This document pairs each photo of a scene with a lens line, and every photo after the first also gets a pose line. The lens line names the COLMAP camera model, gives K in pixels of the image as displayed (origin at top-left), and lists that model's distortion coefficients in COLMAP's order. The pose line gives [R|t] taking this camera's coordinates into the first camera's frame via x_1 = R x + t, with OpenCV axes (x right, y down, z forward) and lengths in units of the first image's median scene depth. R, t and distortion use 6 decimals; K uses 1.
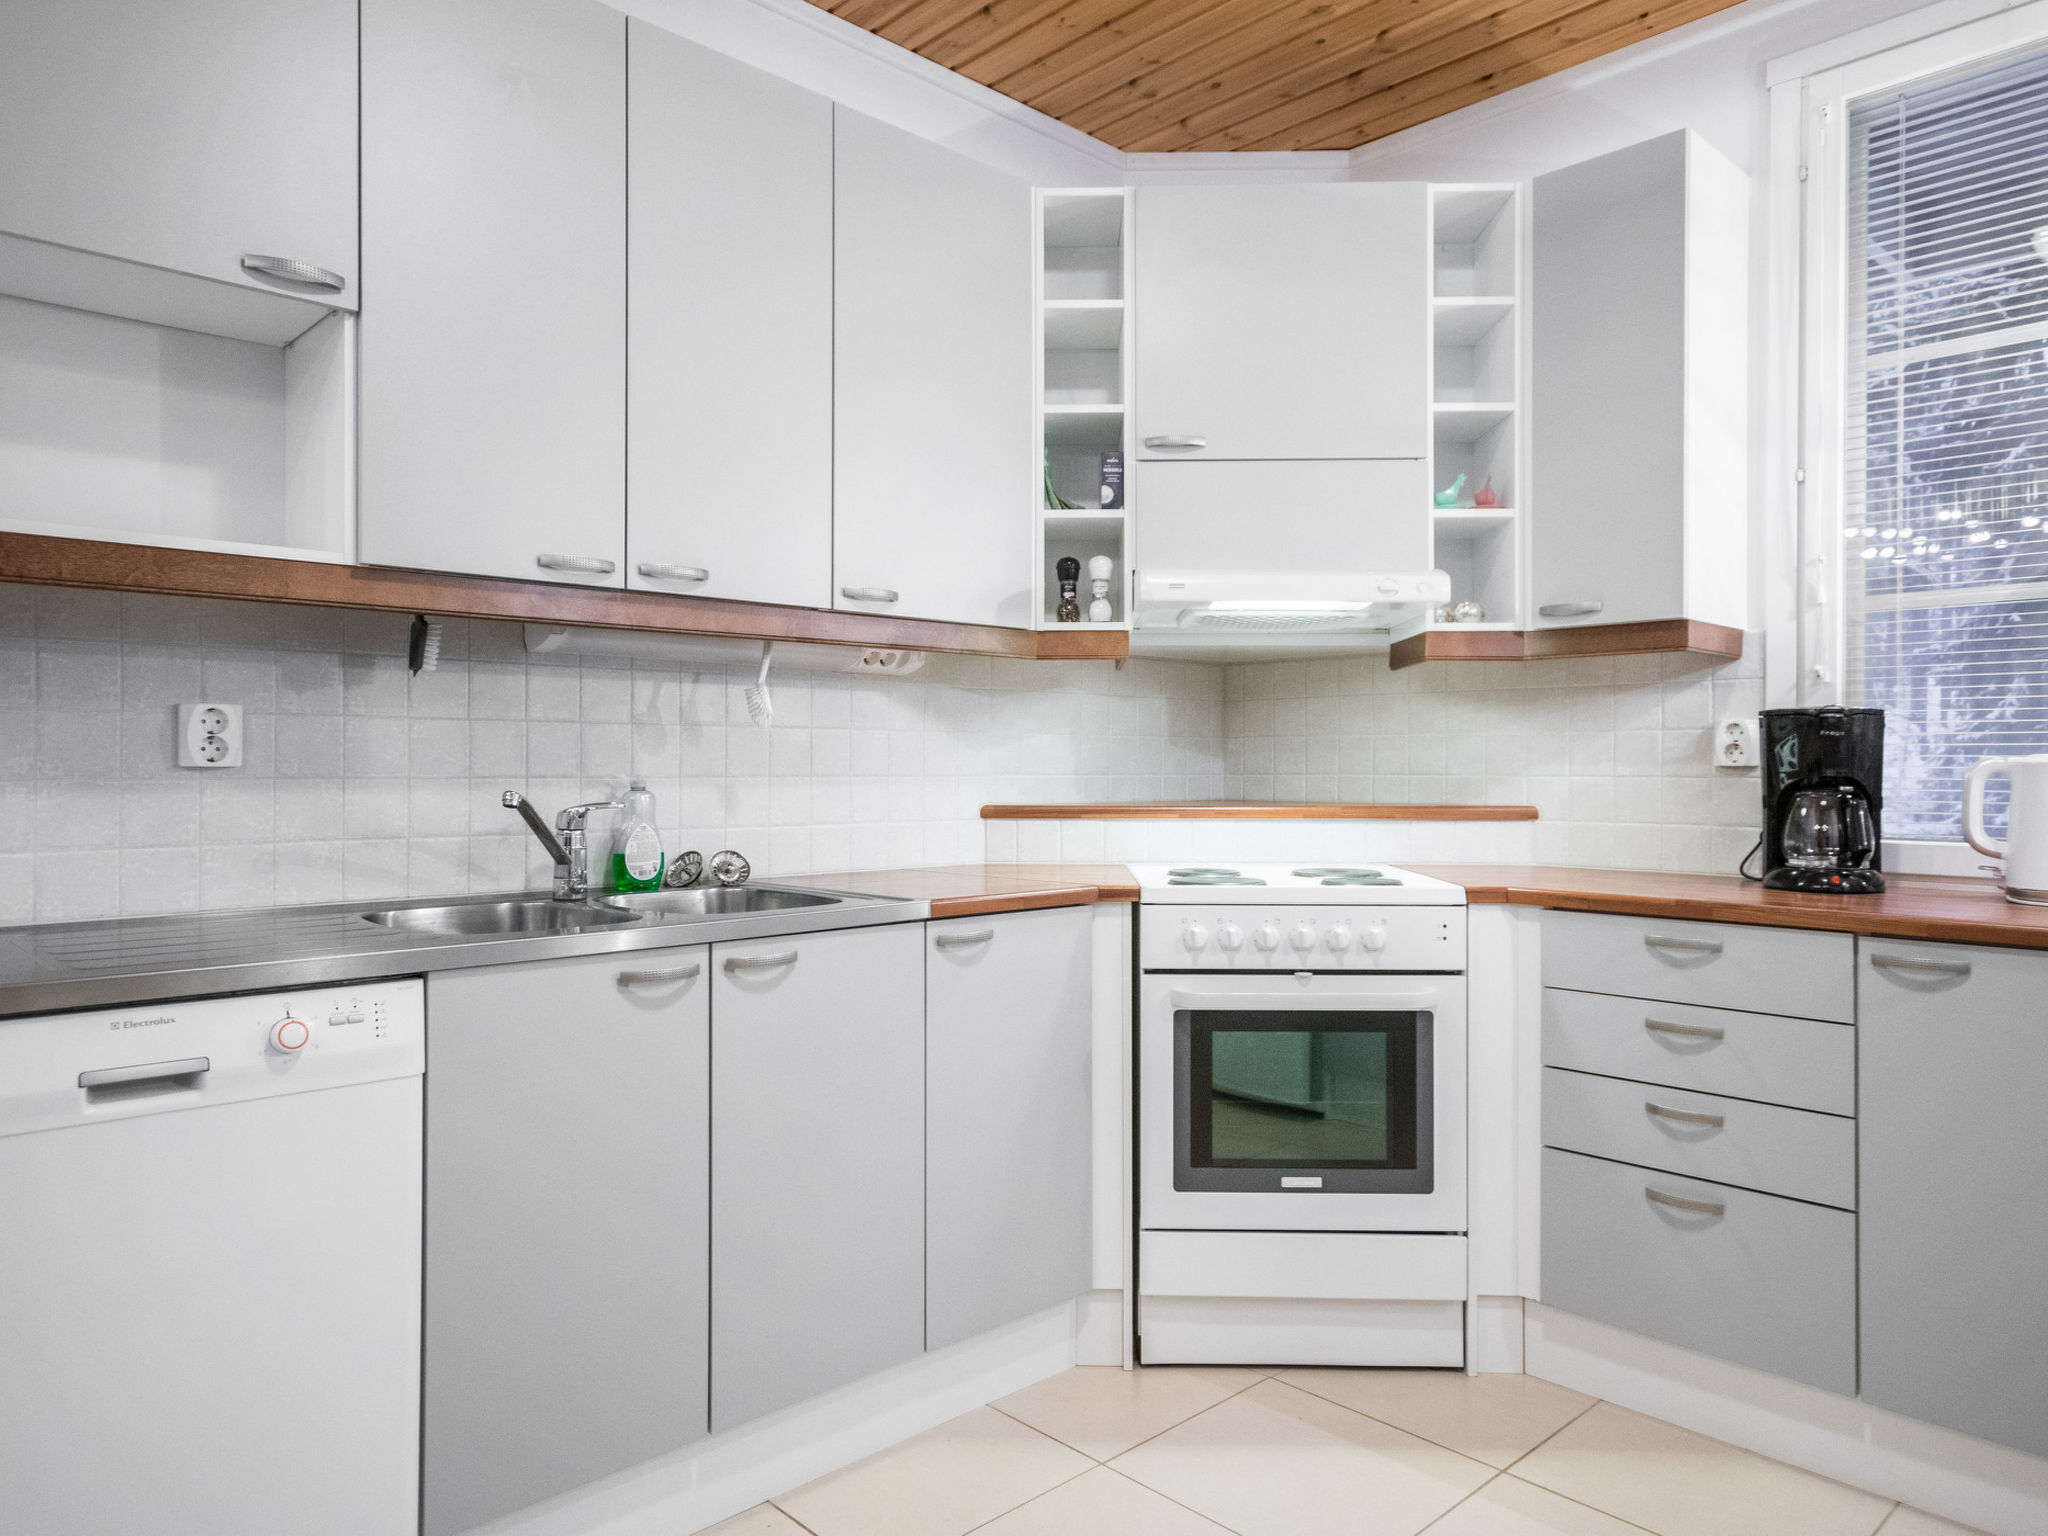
lens RADIAL K [[1362.0, 0, 1025.4], [0, 1362.0, 760.6], [0, 0, 1]] dist [0.010190, 0.008288]
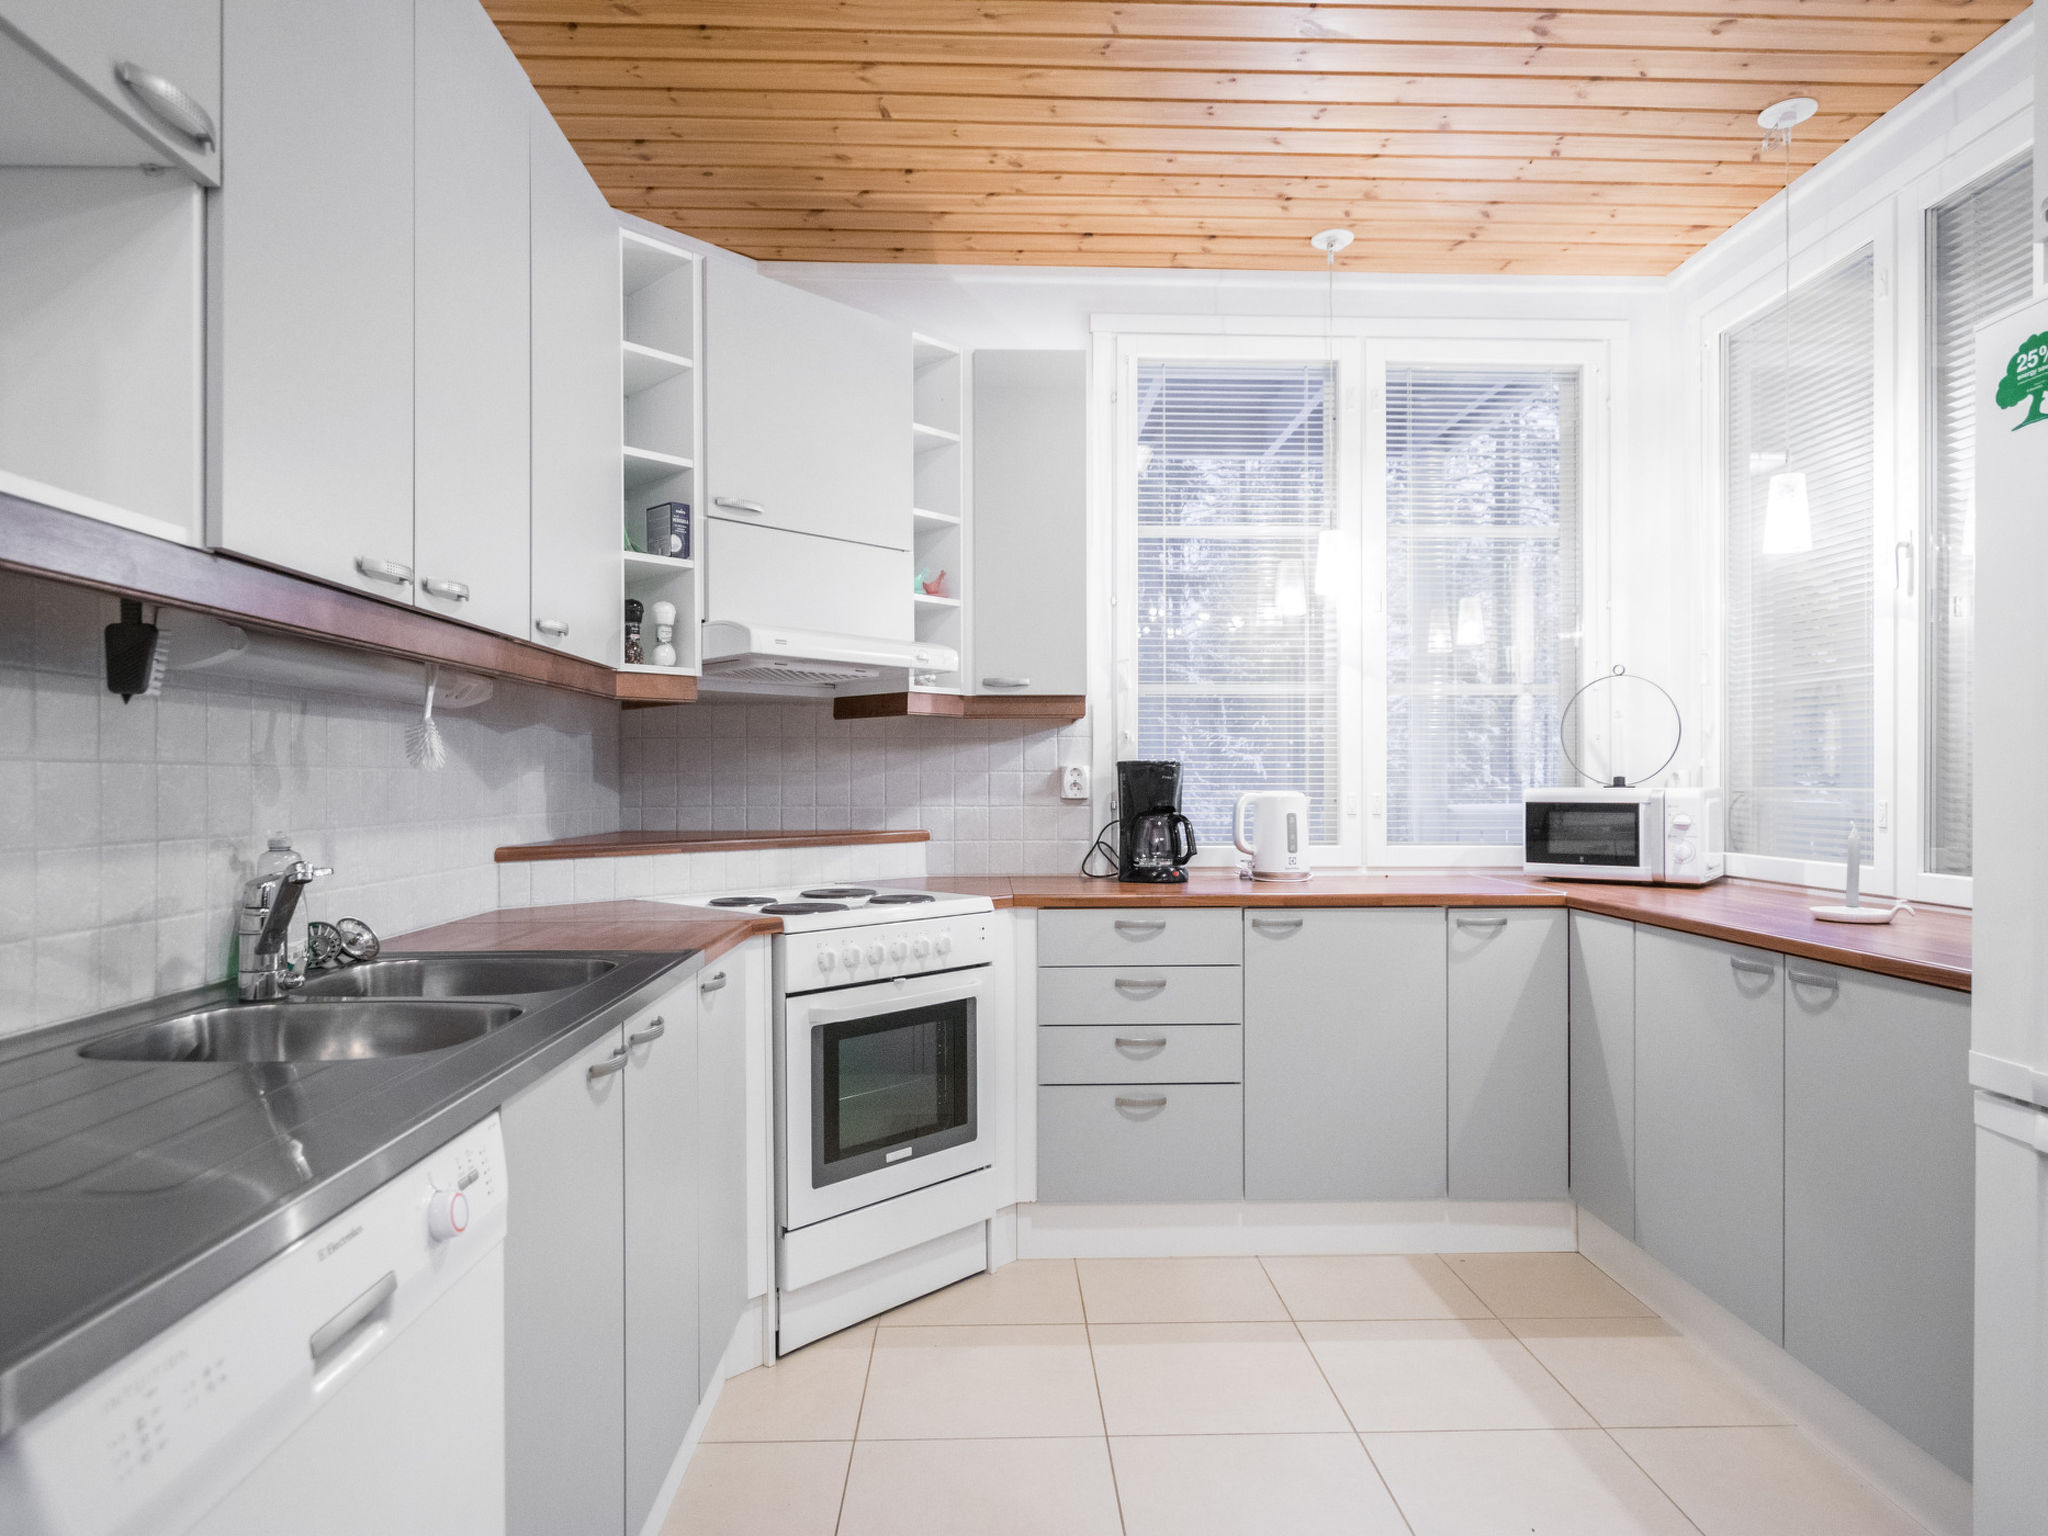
lens RADIAL K [[1210.4, 0, 1023.9], [0, 1210.4, 779.3], [0, 0, 1]] dist [0.002172, 0.001901]
pose [[0.672116, -0.001625, 0.740444, -0.499474], [-0.000555, 0.999996, 0.002699, -0.020891], [-0.740446, -0.002225, 0.672112, 0.207326]]
